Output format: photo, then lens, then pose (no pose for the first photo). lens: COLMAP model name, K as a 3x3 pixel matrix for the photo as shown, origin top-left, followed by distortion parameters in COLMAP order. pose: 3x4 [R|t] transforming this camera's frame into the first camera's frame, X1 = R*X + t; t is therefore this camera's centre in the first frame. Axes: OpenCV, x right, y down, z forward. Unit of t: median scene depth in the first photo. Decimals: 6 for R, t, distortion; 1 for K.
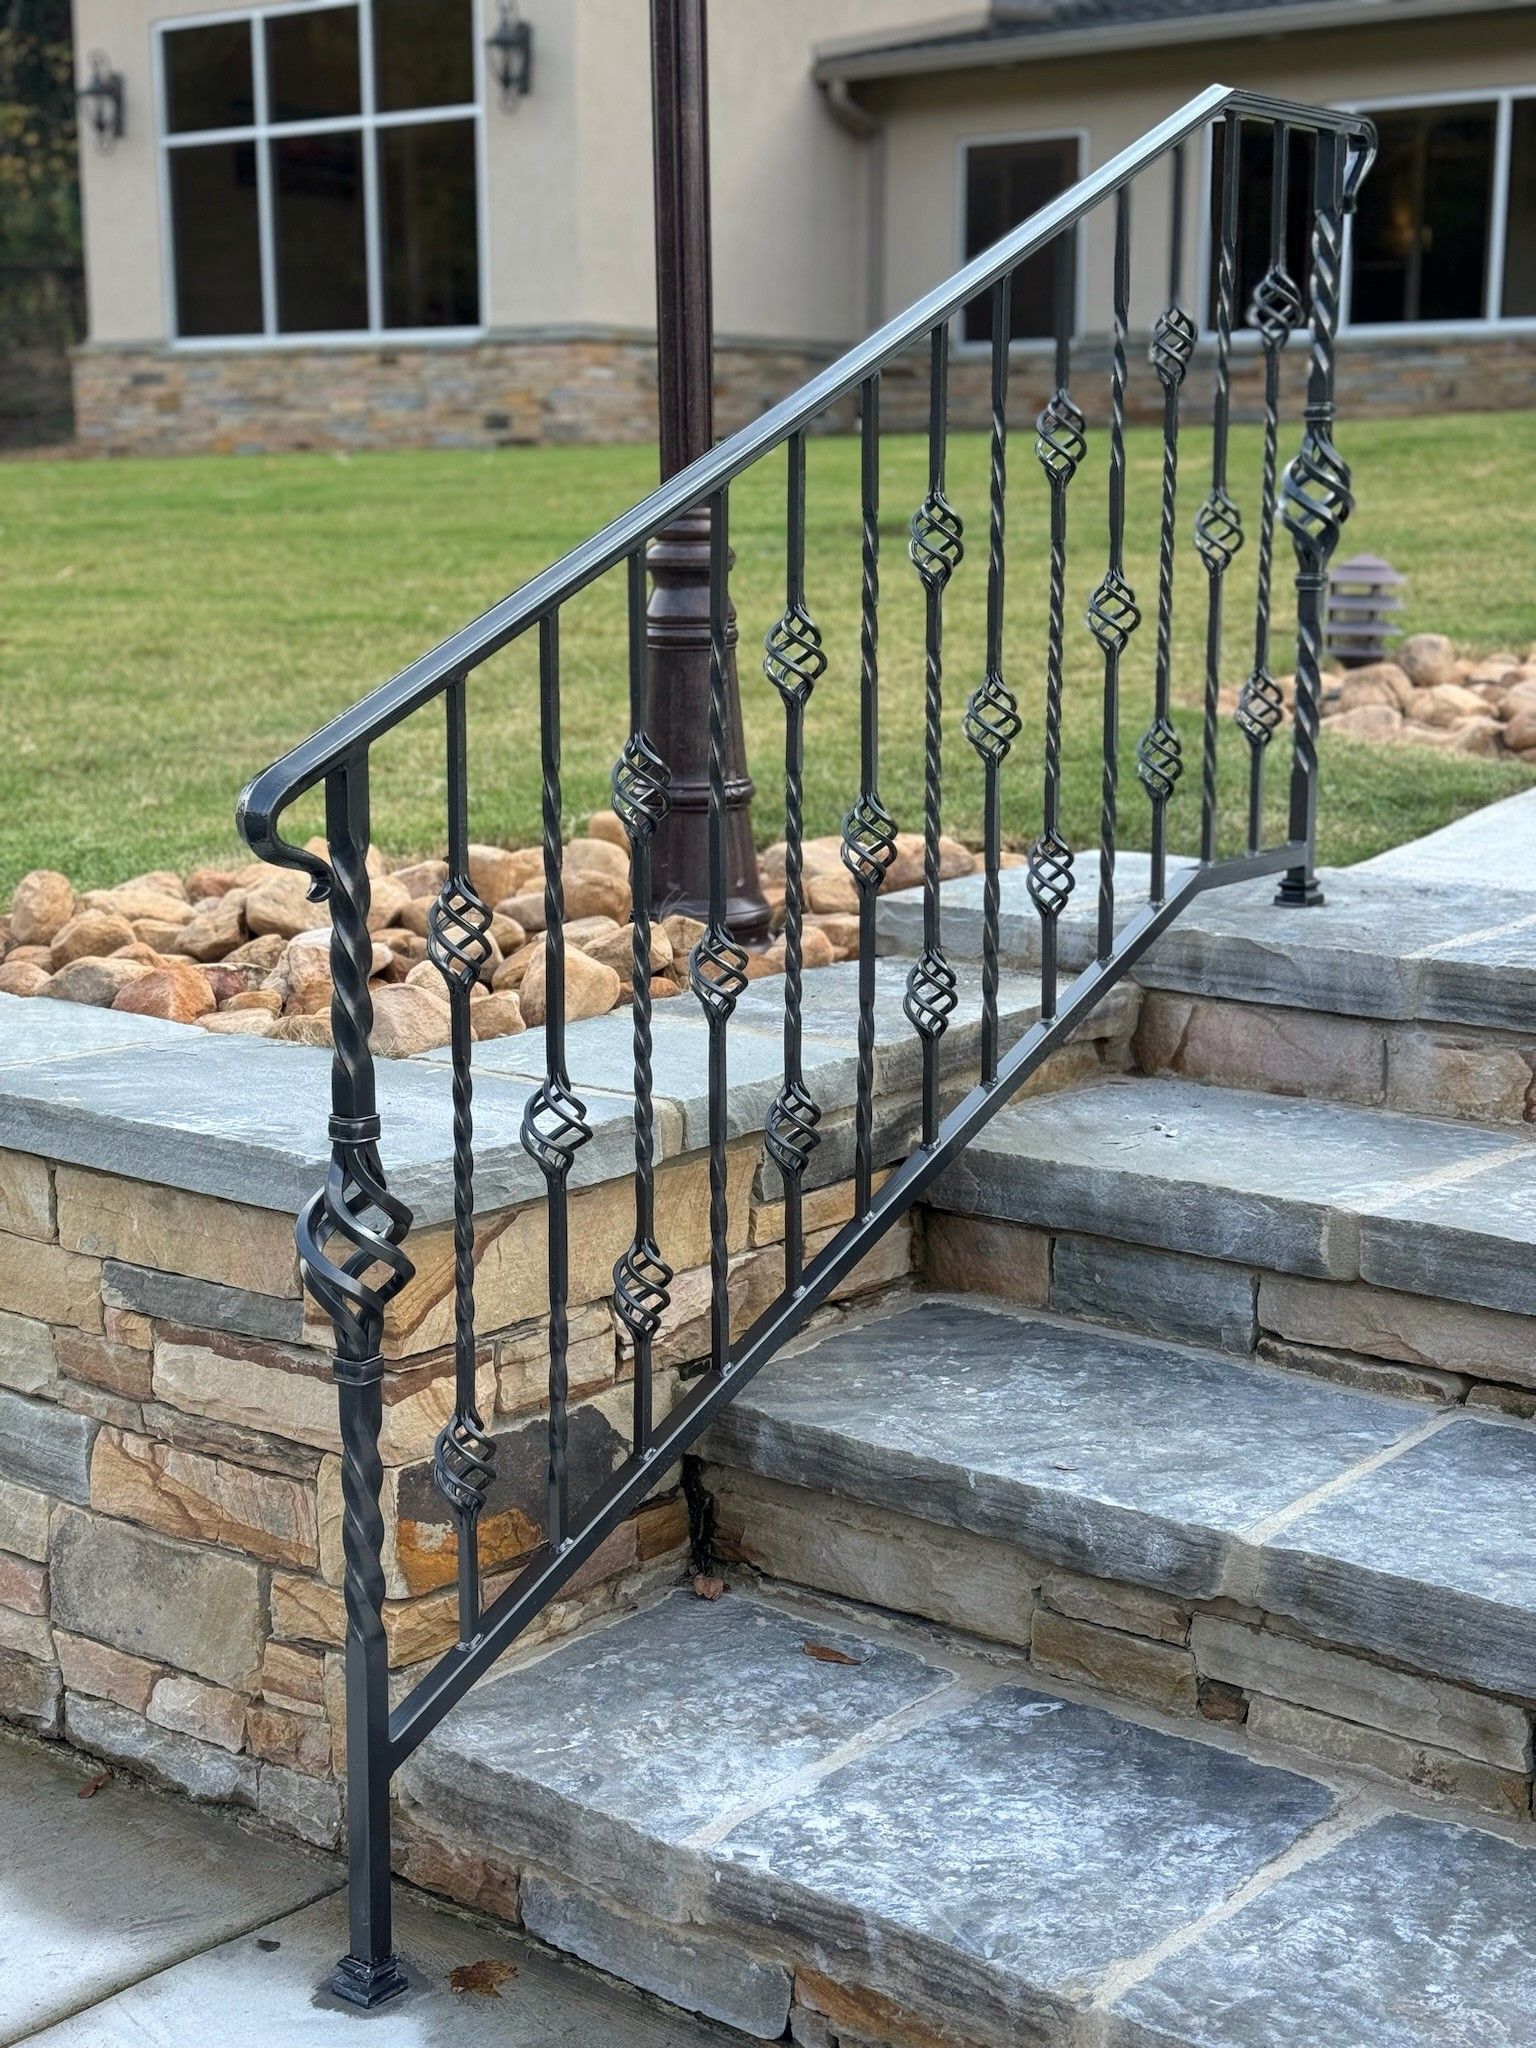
lens RADIAL K [[2804.9, 0, 756.9], [0, 2804.9, 1021.7], [0, 0, 1]] dist [0.153070, 0.000000]
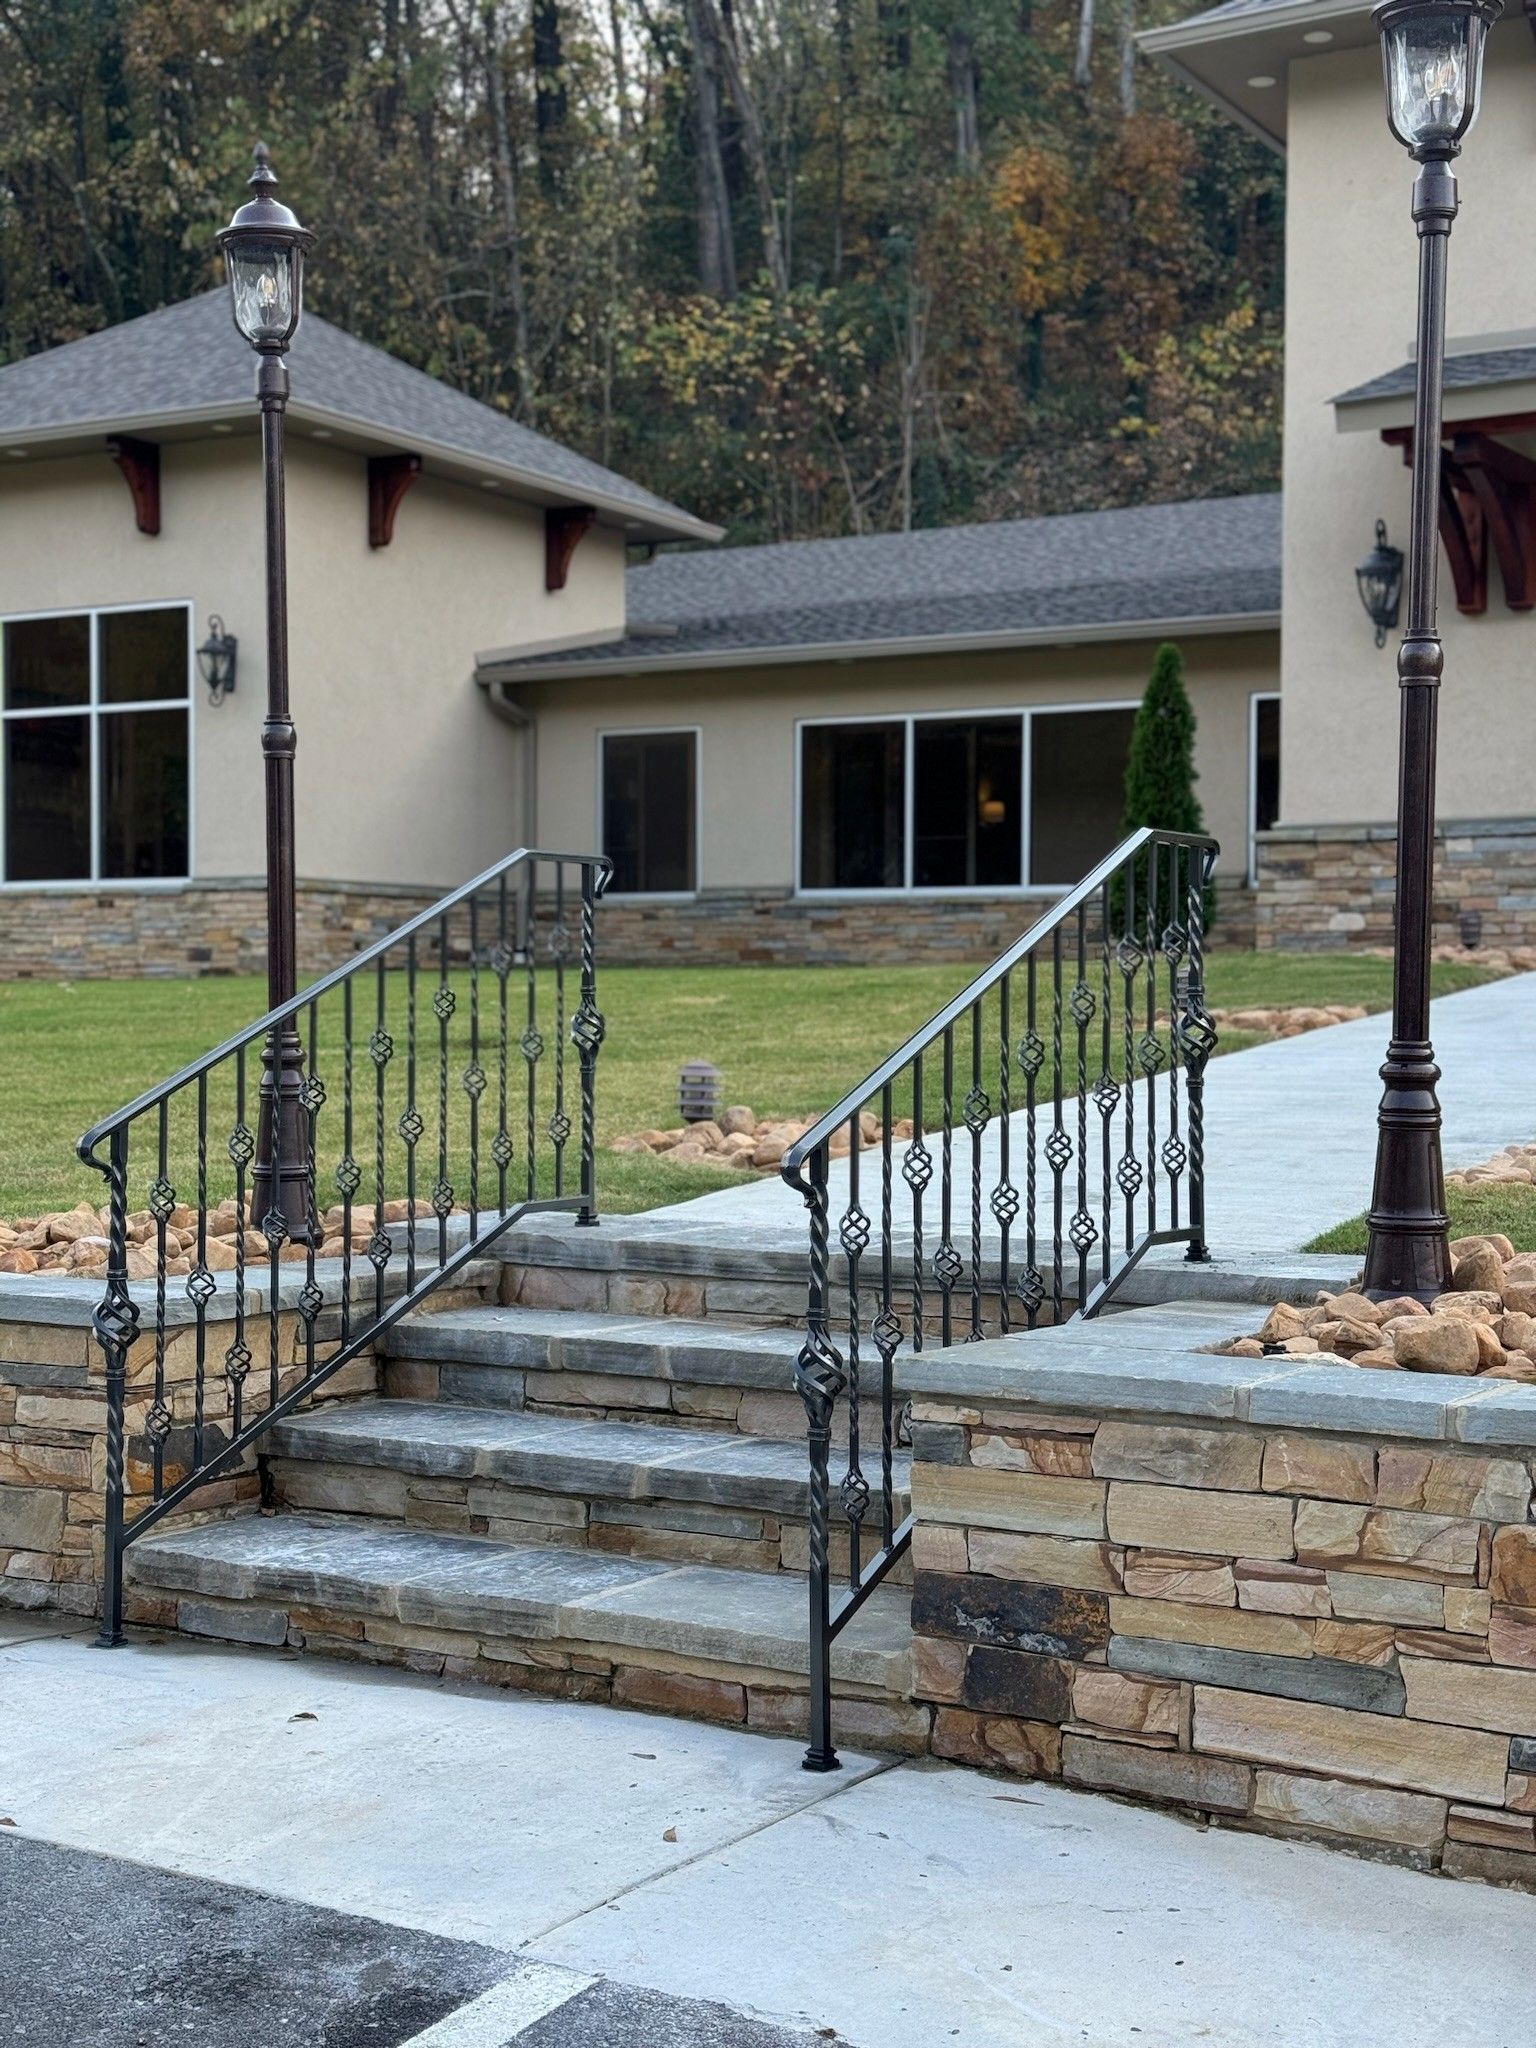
lens RADIAL K [[2804.9, 0, 775.4], [0, 2804.9, 1033.0], [0, 0, 1]] dist [0.153070, 0.000000]
pose [[0.993957, 0.003551, 0.109714, 0.130651], [0.015858, 0.984346, -0.175531, 0.221848], [-0.108620, 0.176210, 0.978341, -1.259929]]
